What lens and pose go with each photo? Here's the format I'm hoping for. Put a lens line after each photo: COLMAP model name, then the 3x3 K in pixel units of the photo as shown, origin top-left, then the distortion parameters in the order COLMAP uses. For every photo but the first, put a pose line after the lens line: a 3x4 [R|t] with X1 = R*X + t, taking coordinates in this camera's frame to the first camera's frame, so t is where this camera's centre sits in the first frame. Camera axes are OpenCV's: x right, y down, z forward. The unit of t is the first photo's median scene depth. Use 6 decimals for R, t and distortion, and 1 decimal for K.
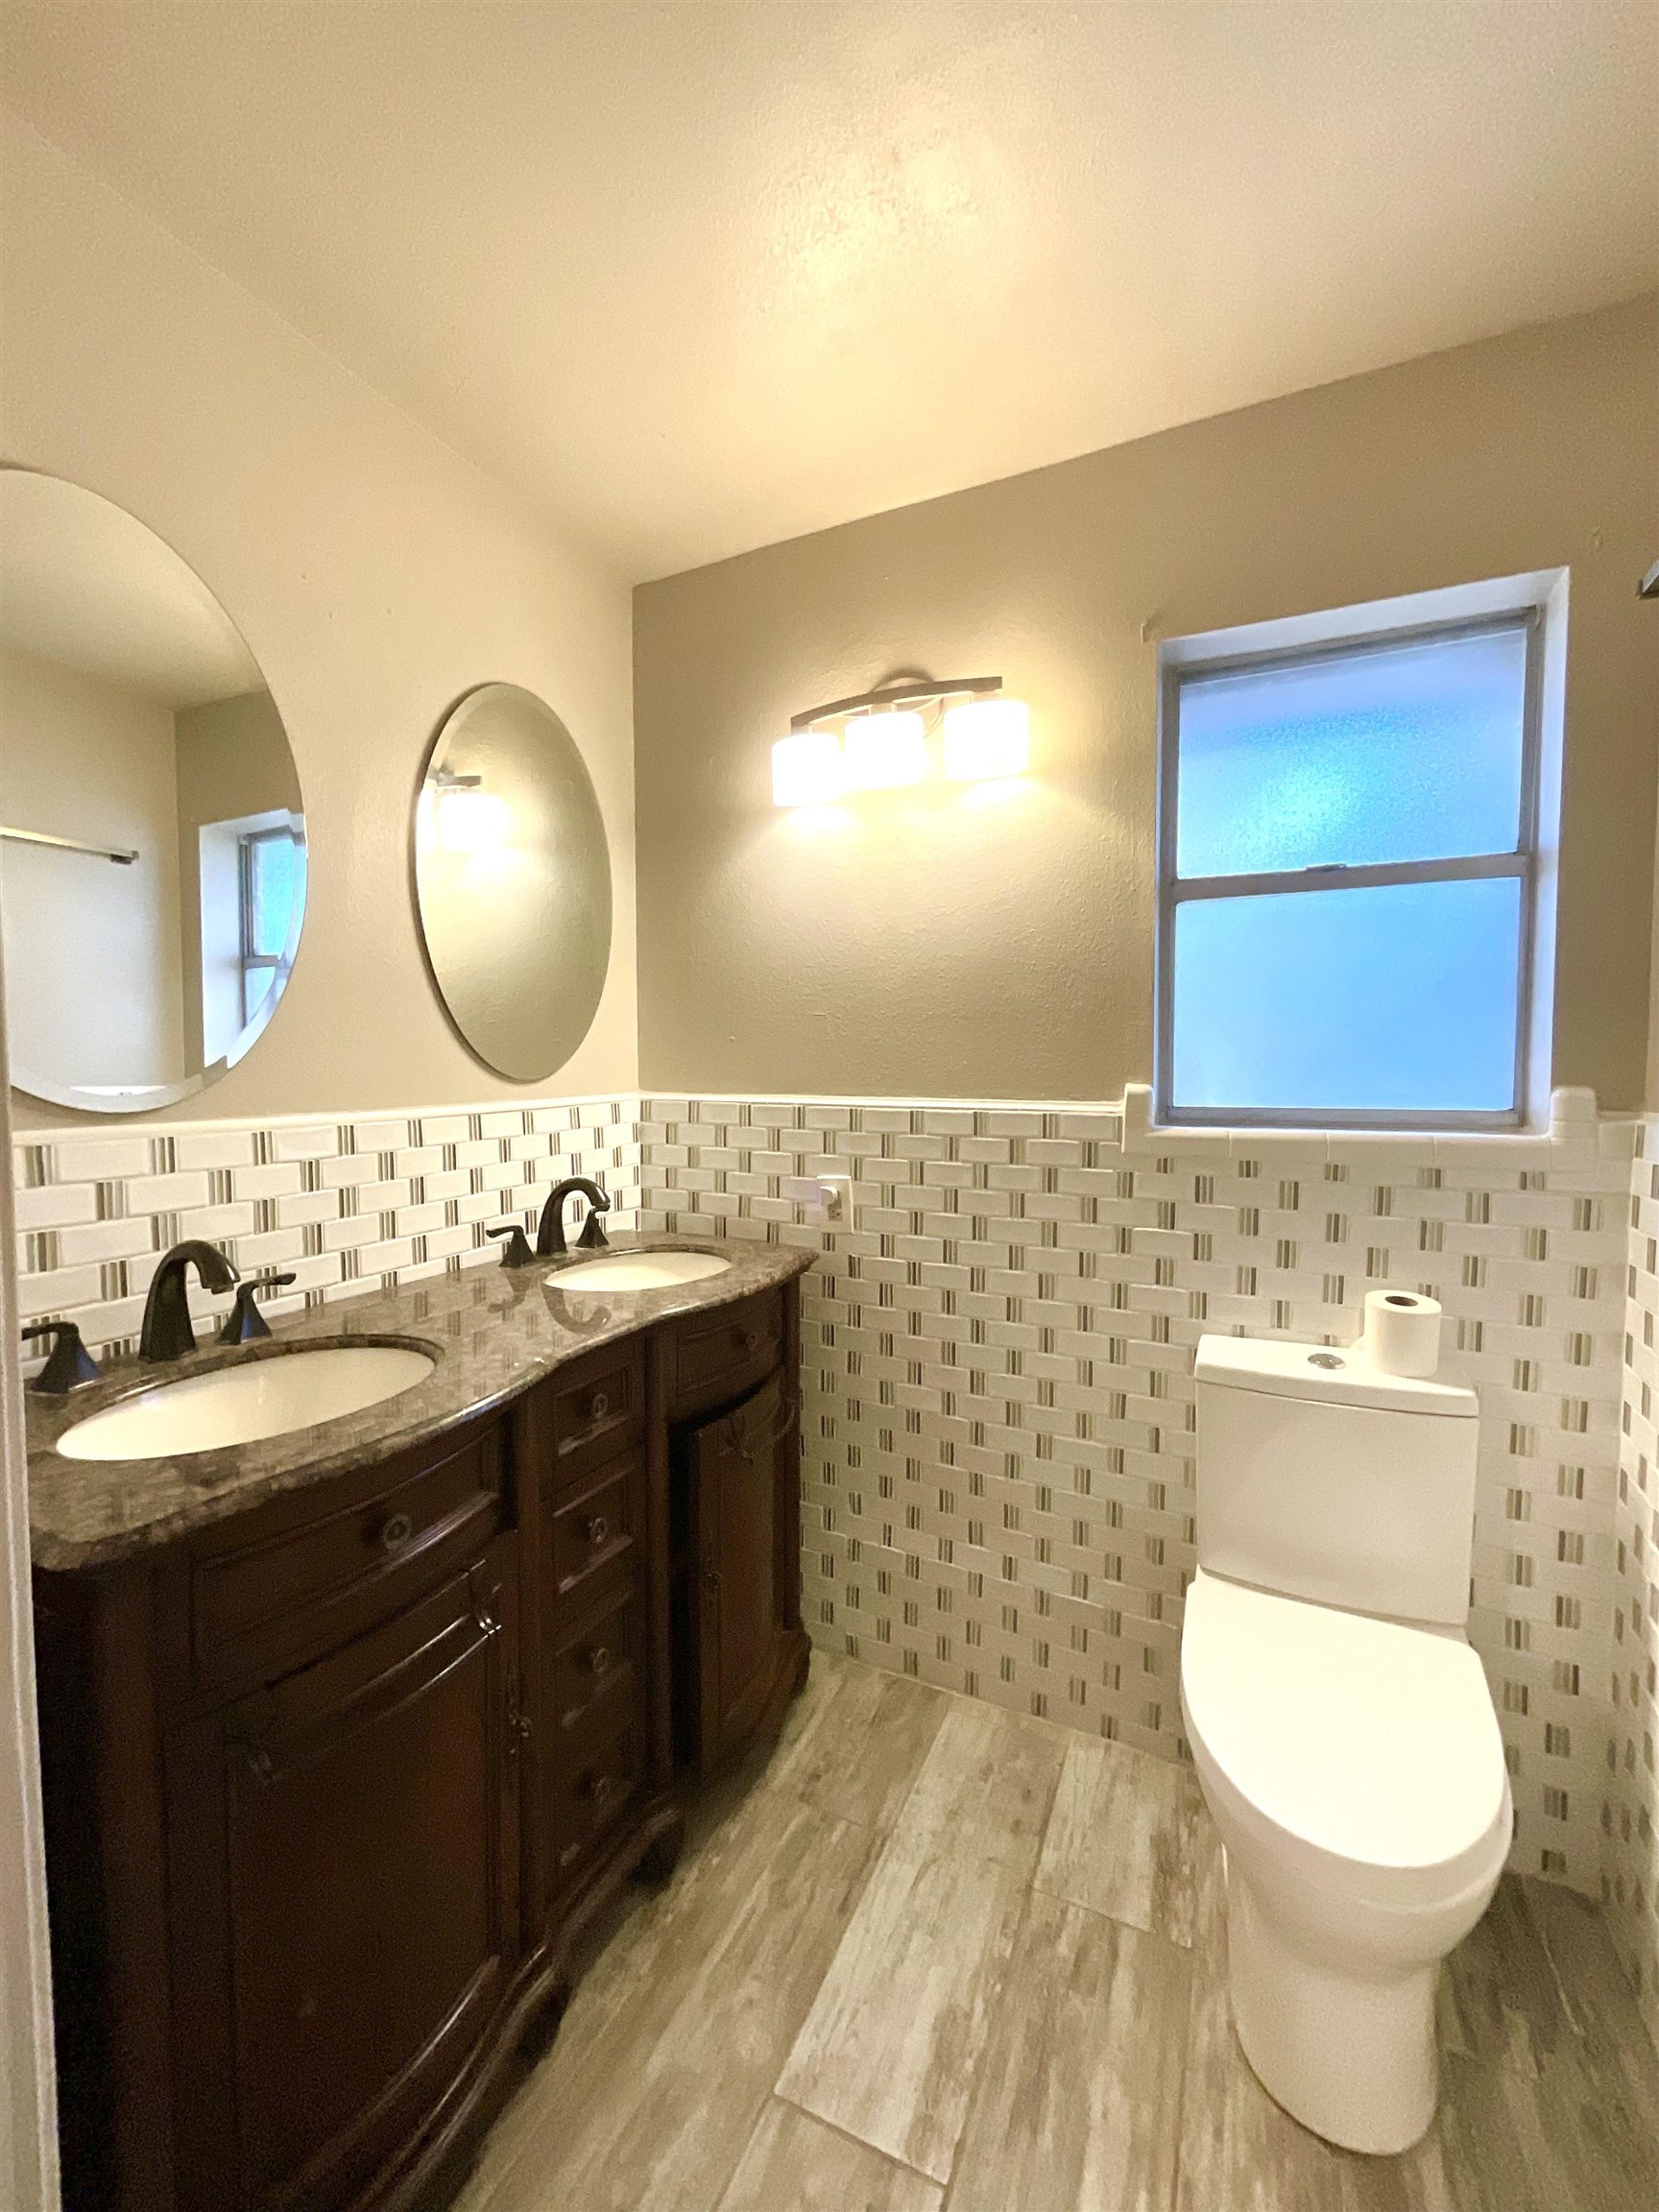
lens RADIAL K [[893.7, 0, 829.5], [0, 893.7, 1106.0], [0, 0, 1]] dist [-0.000485, -0.000426]
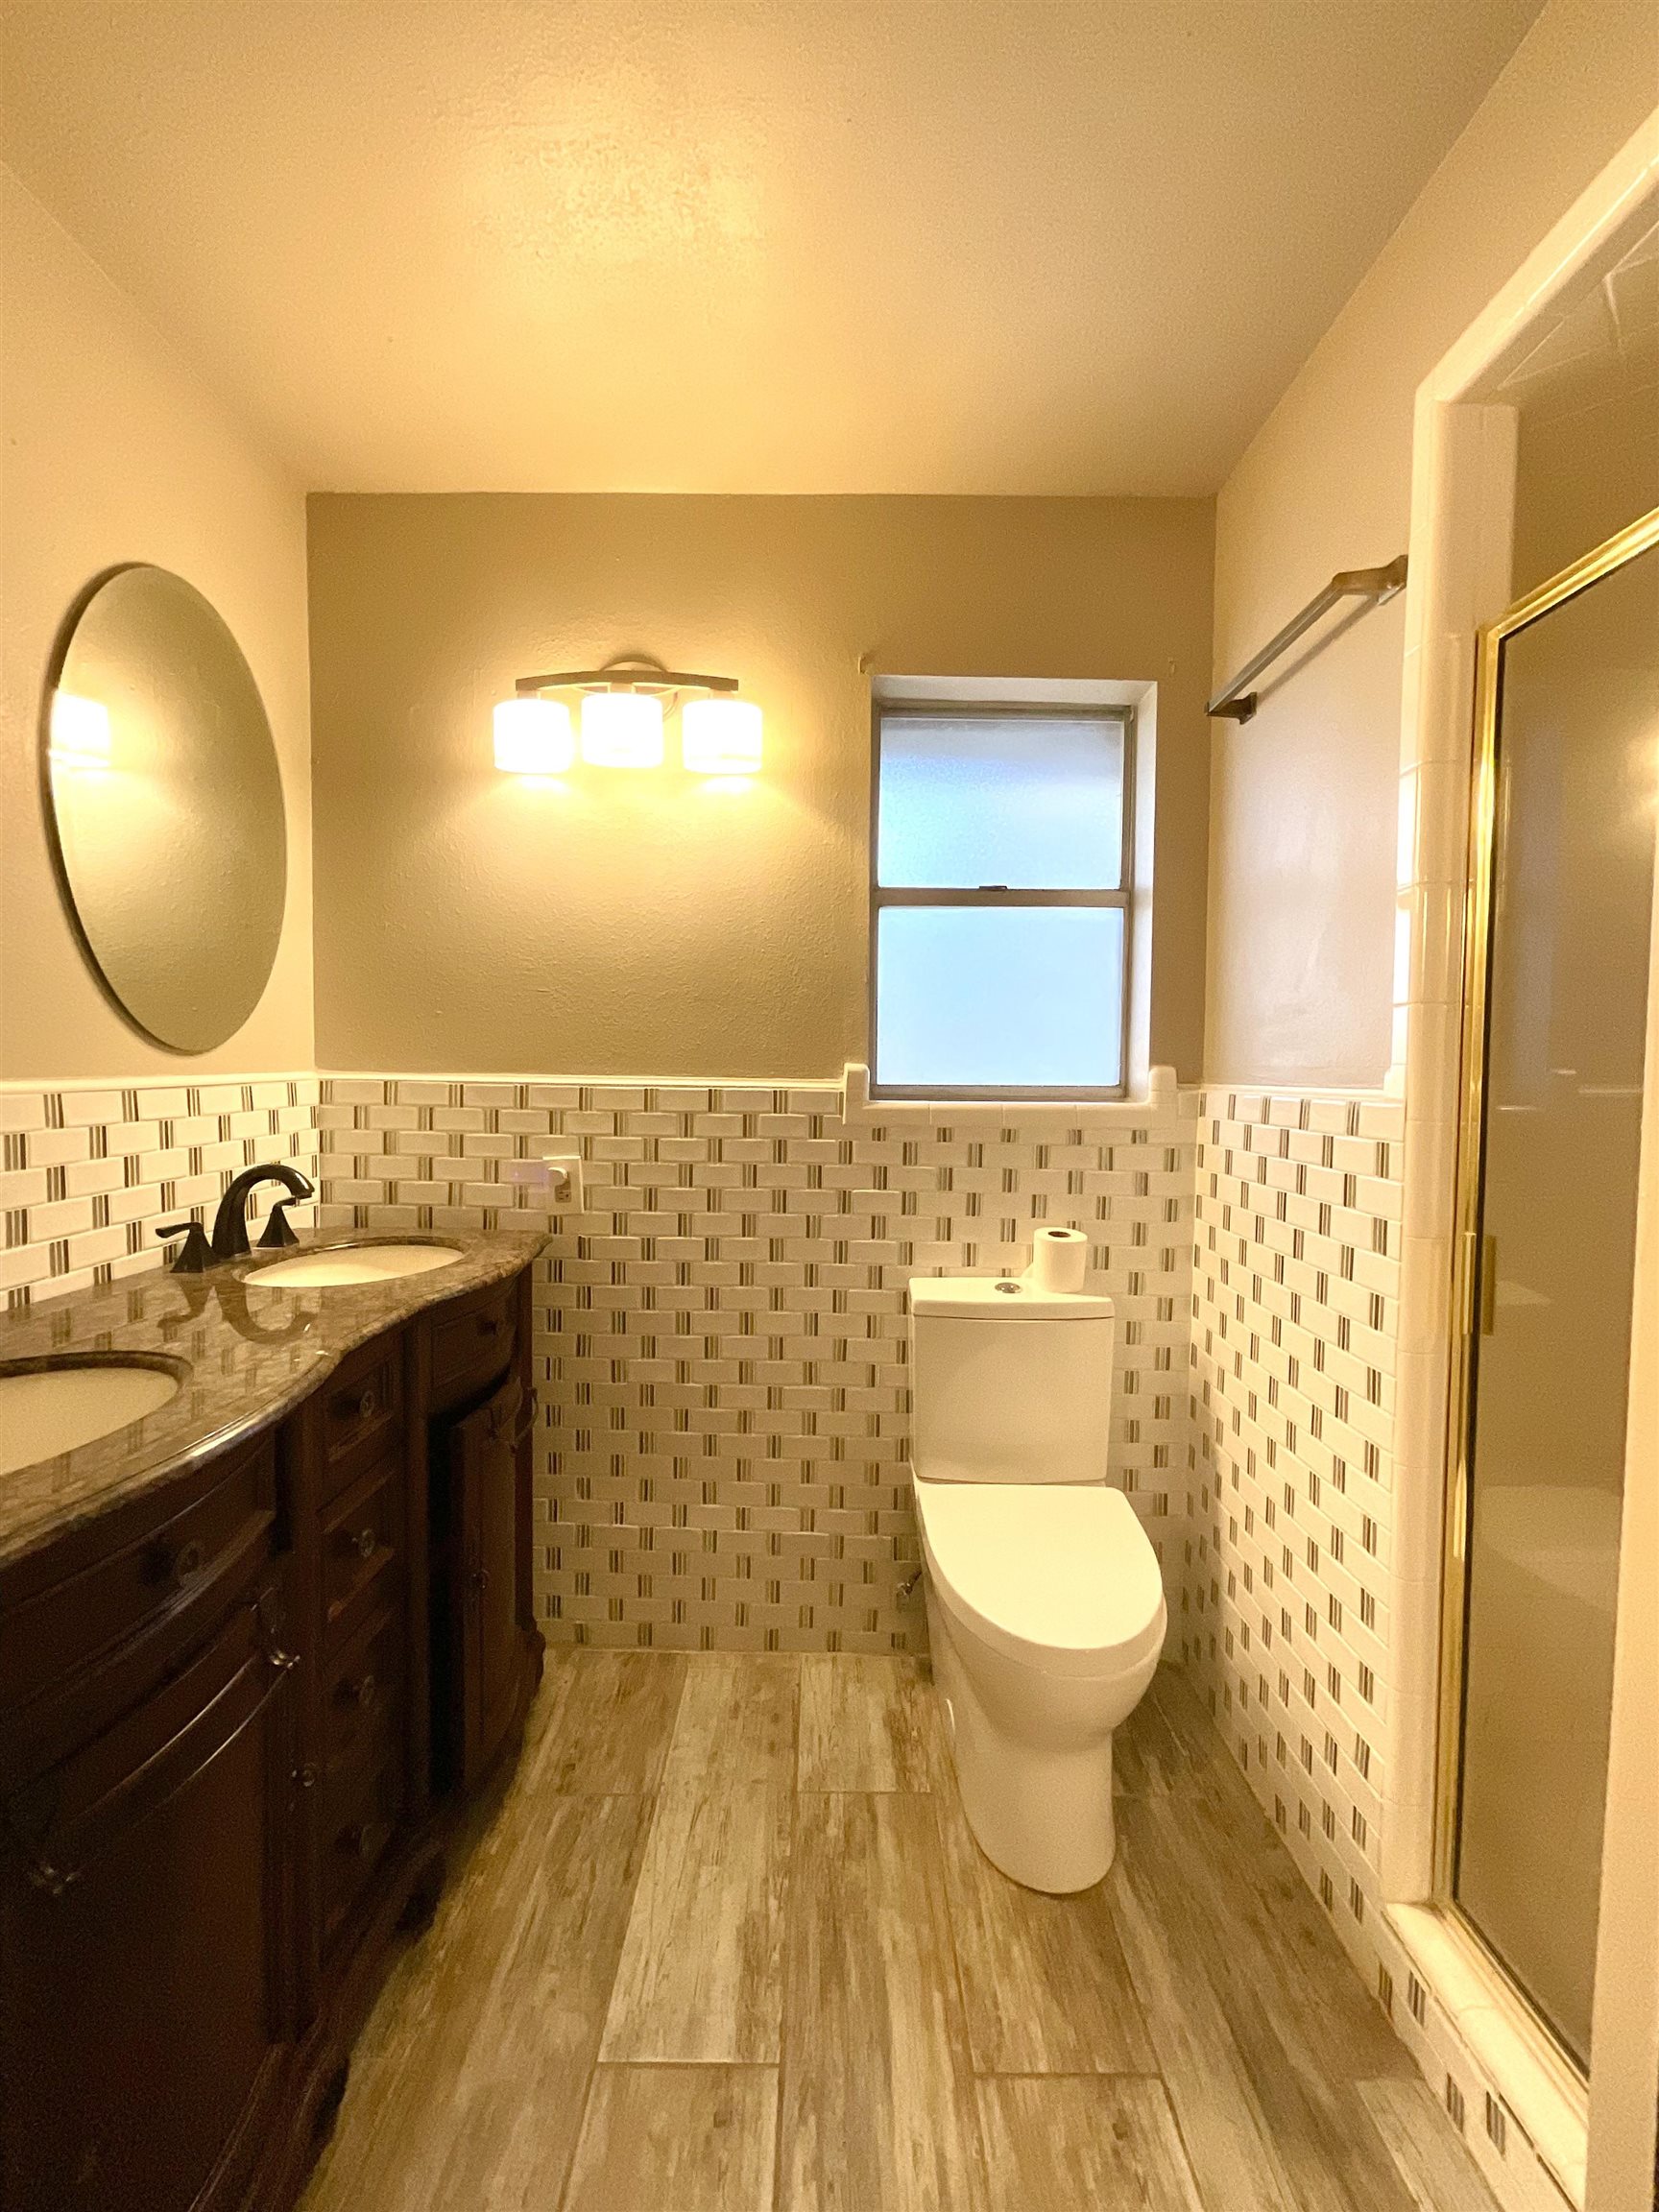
lens RADIAL K [[891.1, 0, 829.5], [0, 891.1, 1106.0], [0, 0, 1]] dist [0.001747, 0.000167]
pose [[0.906169, -0.006654, 0.422862, -0.161645], [0.007715, 0.999970, -0.000797, 0.029845], [-0.422844, 0.003984, 0.906194, -0.008441]]
